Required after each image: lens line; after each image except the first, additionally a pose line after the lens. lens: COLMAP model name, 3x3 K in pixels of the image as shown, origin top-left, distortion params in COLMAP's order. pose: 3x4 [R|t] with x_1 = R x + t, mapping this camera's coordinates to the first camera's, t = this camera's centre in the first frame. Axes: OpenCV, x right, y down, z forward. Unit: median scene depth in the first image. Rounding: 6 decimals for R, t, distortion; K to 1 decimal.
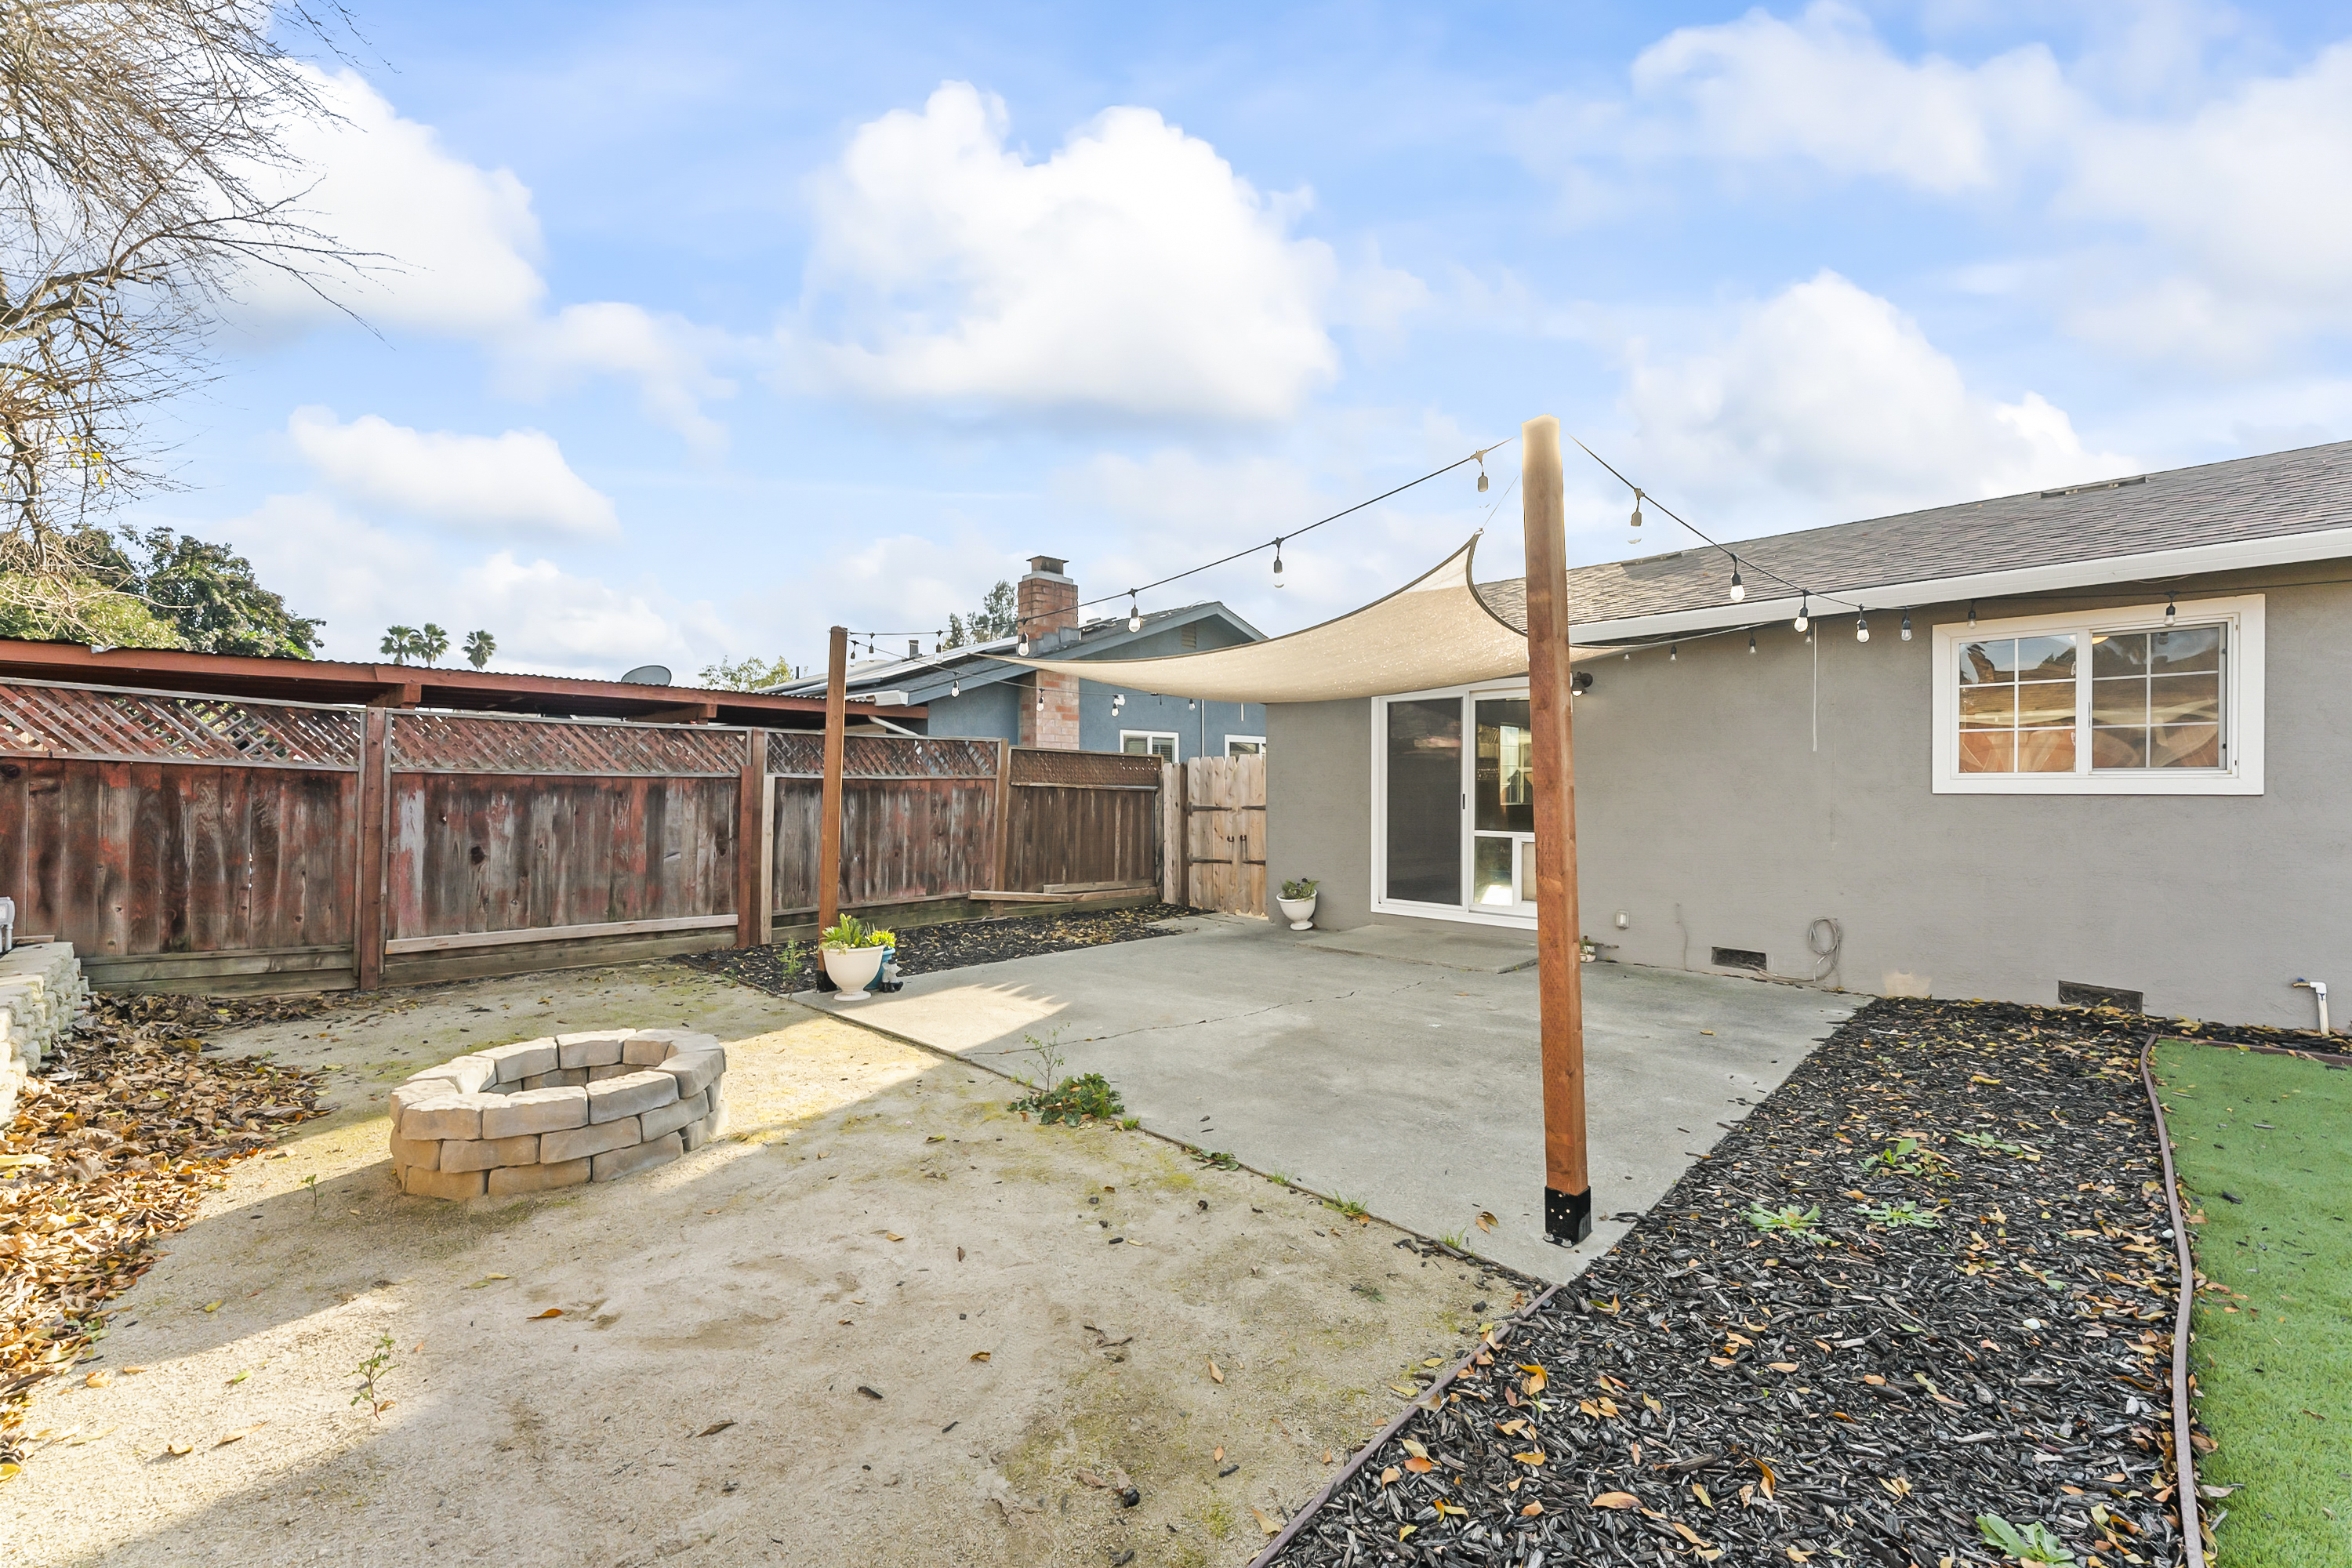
lens RADIAL K [[944.1, 0, 1171.9], [0, 944.1, 797.8], [0, 0, 1]] dist [0.001402, -0.001173]
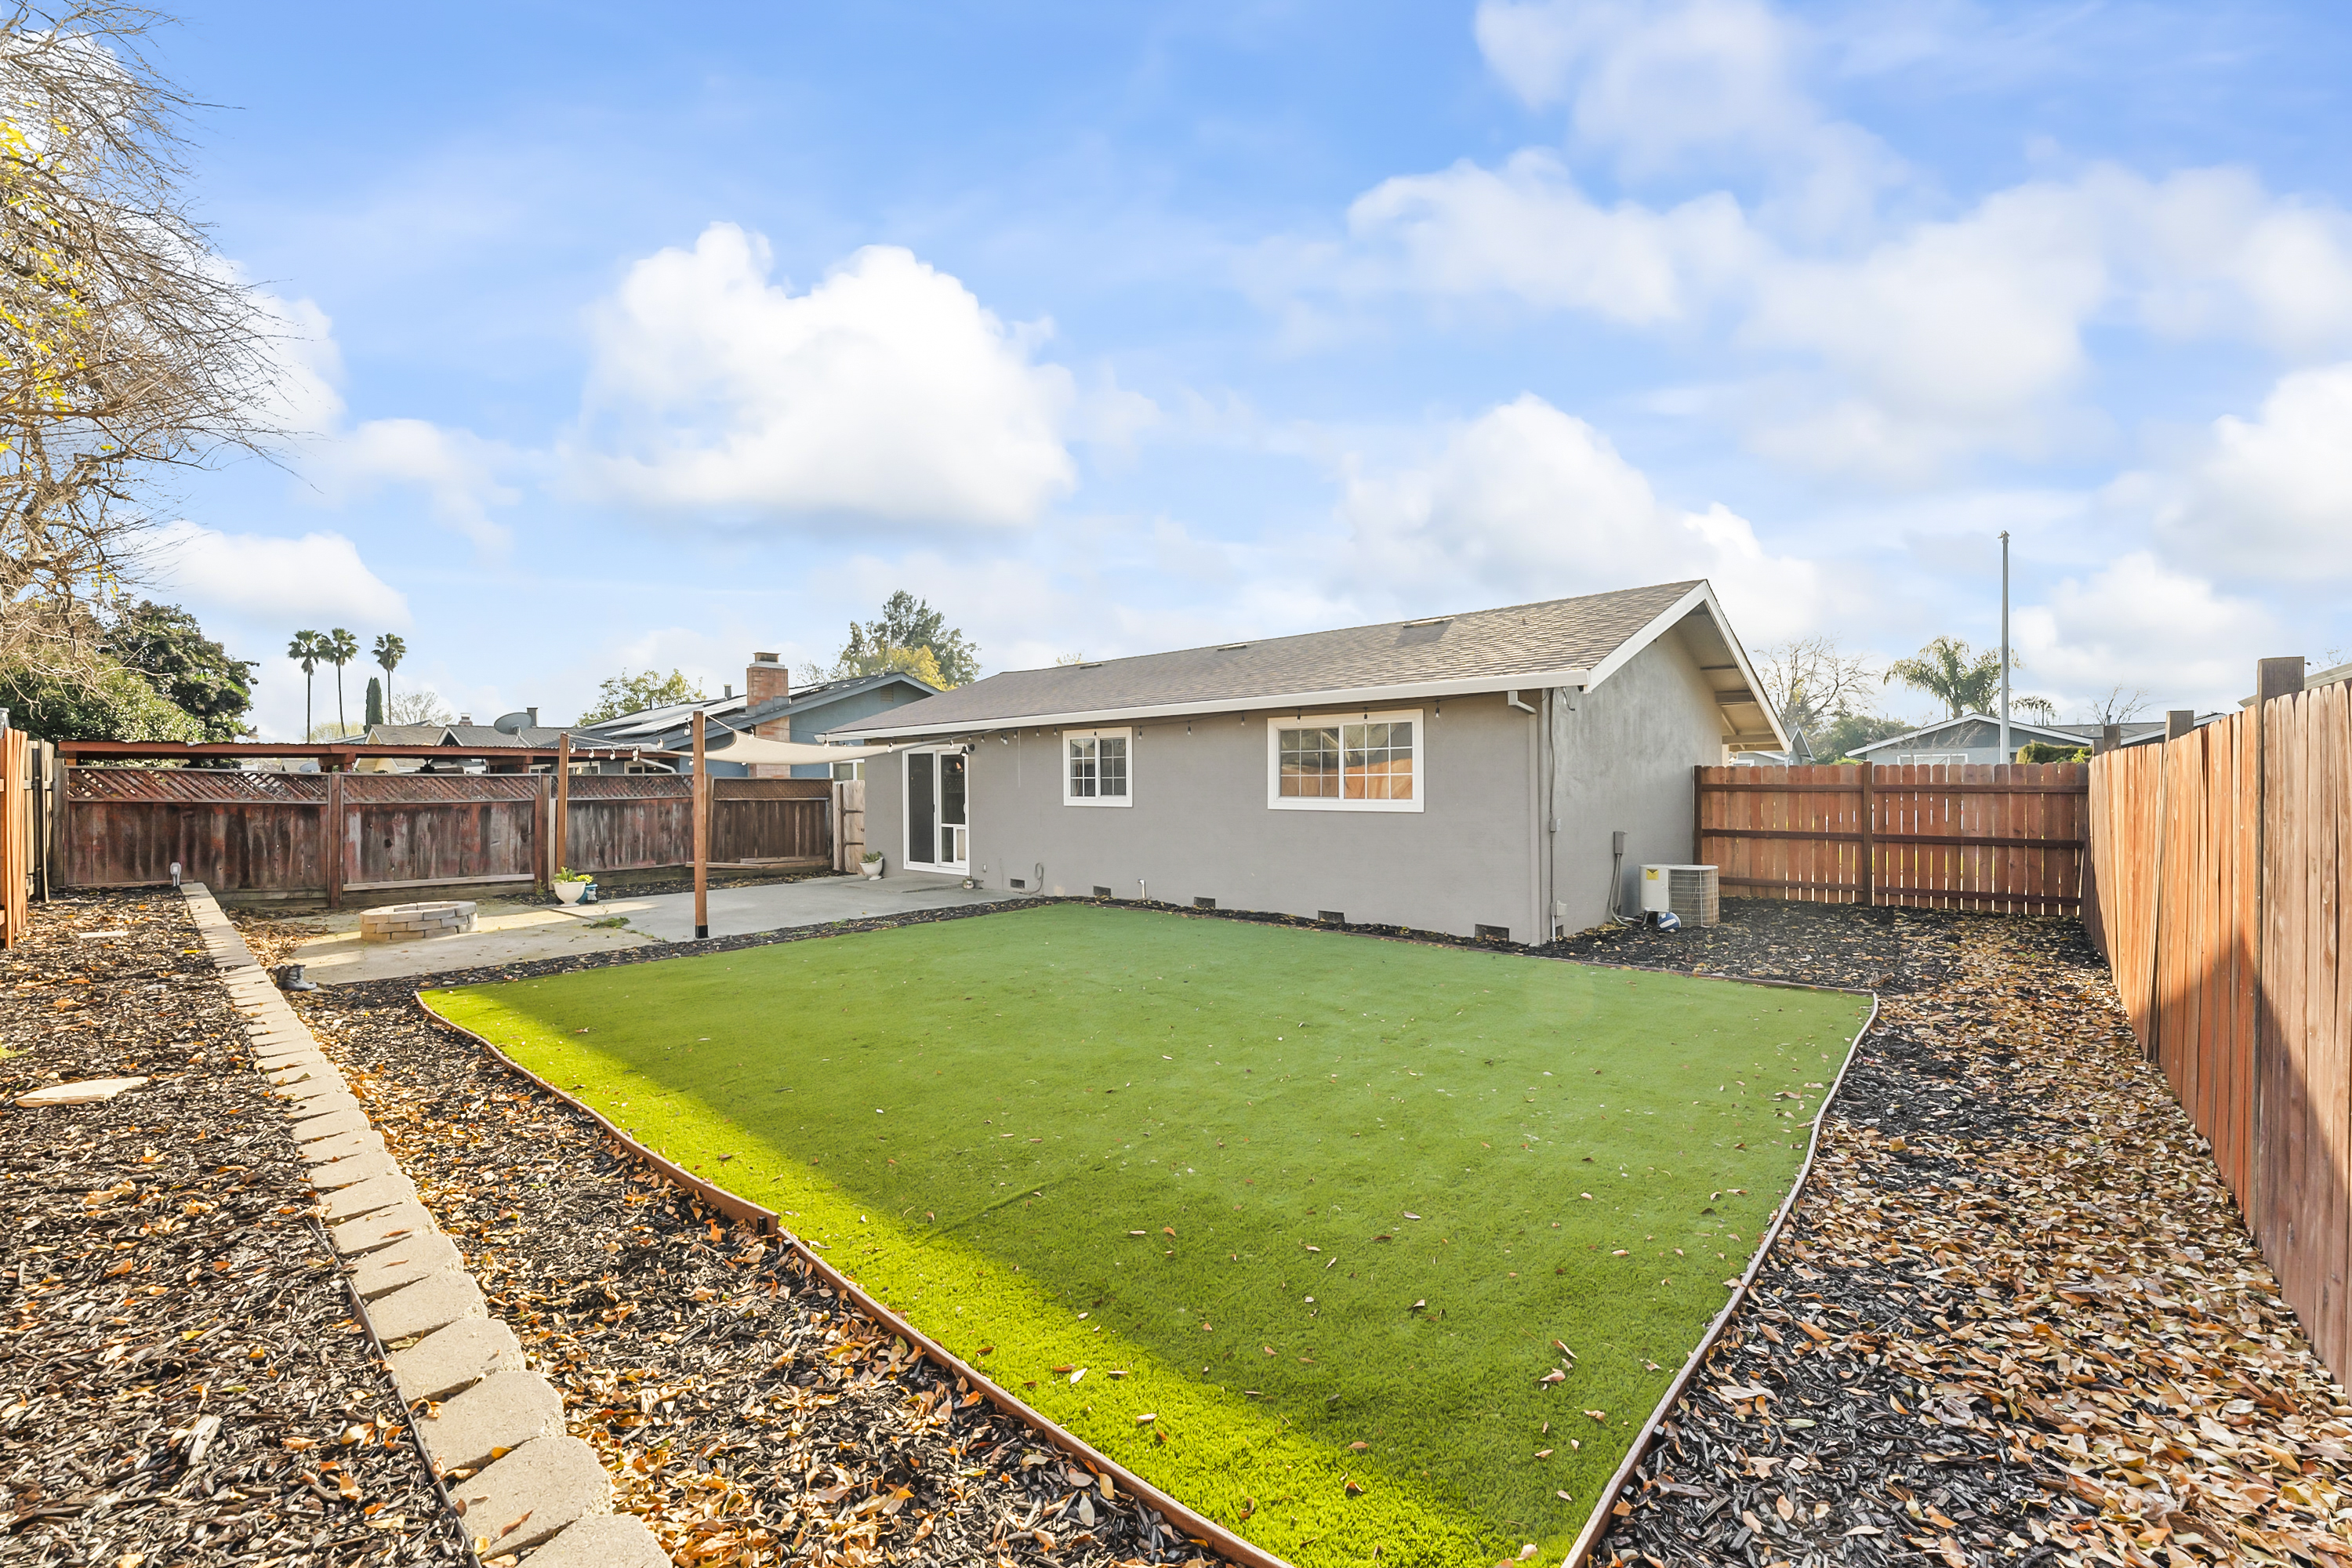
lens RADIAL K [[944.1, 0, 1183.7], [0, 944.1, 779.7], [0, 0, 1]] dist [0.001402, -0.001173]
pose [[0.997761, -0.009913, 0.066142, 0.644056], [0.010379, 0.999924, -0.006705, -0.034561], [-0.066071, 0.007376, 0.997788, -0.876178]]
